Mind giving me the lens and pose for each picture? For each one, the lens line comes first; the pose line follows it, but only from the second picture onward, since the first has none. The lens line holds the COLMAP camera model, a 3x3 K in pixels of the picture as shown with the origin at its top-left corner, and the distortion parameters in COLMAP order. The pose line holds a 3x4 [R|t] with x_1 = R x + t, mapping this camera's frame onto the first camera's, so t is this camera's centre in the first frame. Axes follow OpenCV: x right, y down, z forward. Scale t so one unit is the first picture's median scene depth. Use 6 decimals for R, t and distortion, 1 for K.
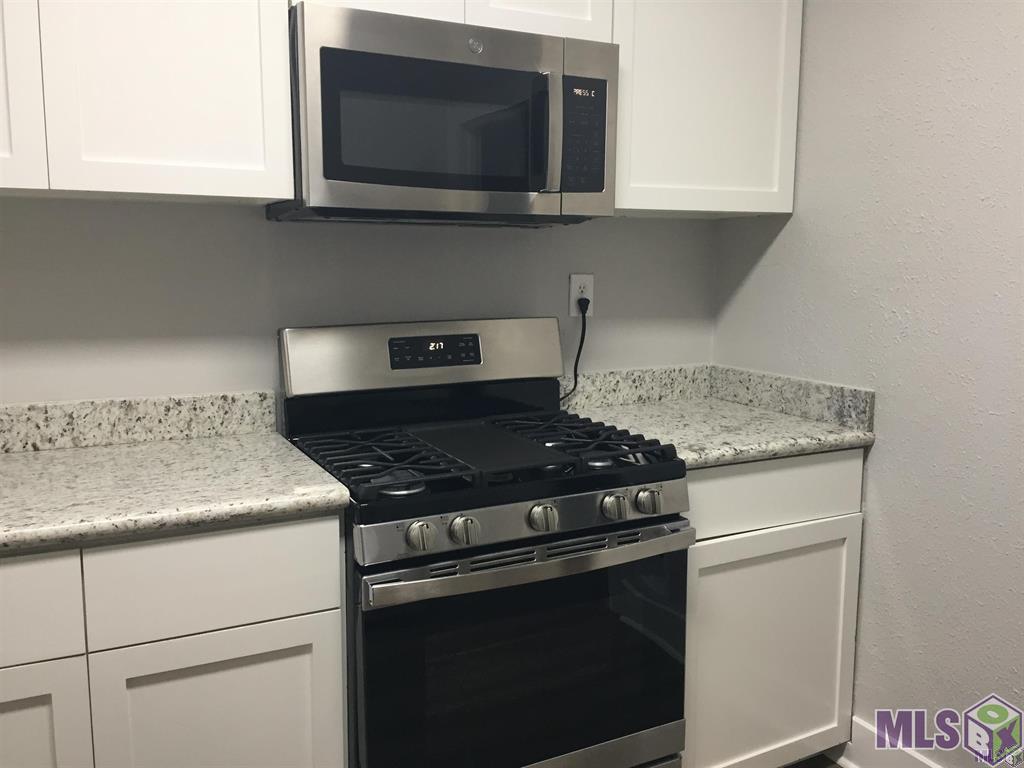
lens RADIAL K [[874.5, 0, 511.3], [0, 874.5, 383.5], [0, 0, 1]] dist [0.017343, 0.005826]
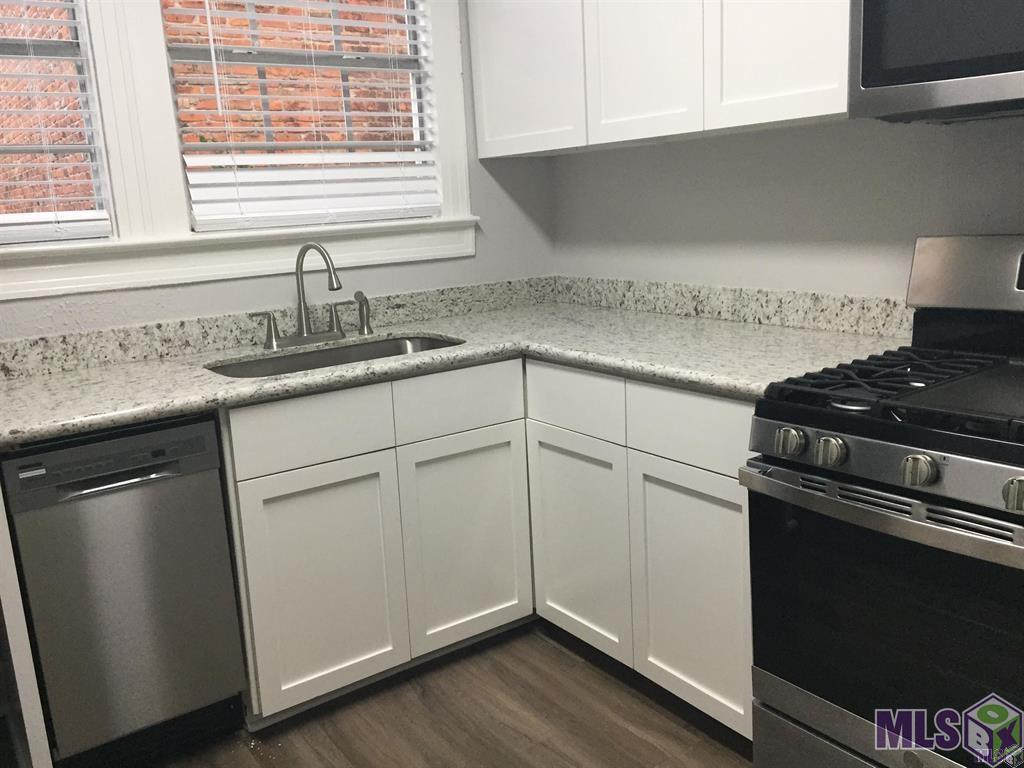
lens RADIAL K [[874.5, 0, 511.1], [0, 874.5, 384.4], [0, 0, 1]] dist [0.017343, 0.005826]
pose [[0.127680, 0.193181, -0.972820, 0.702783], [-0.075134, 0.979913, 0.184728, -0.049449], [0.988966, 0.049506, 0.139629, 0.427633]]
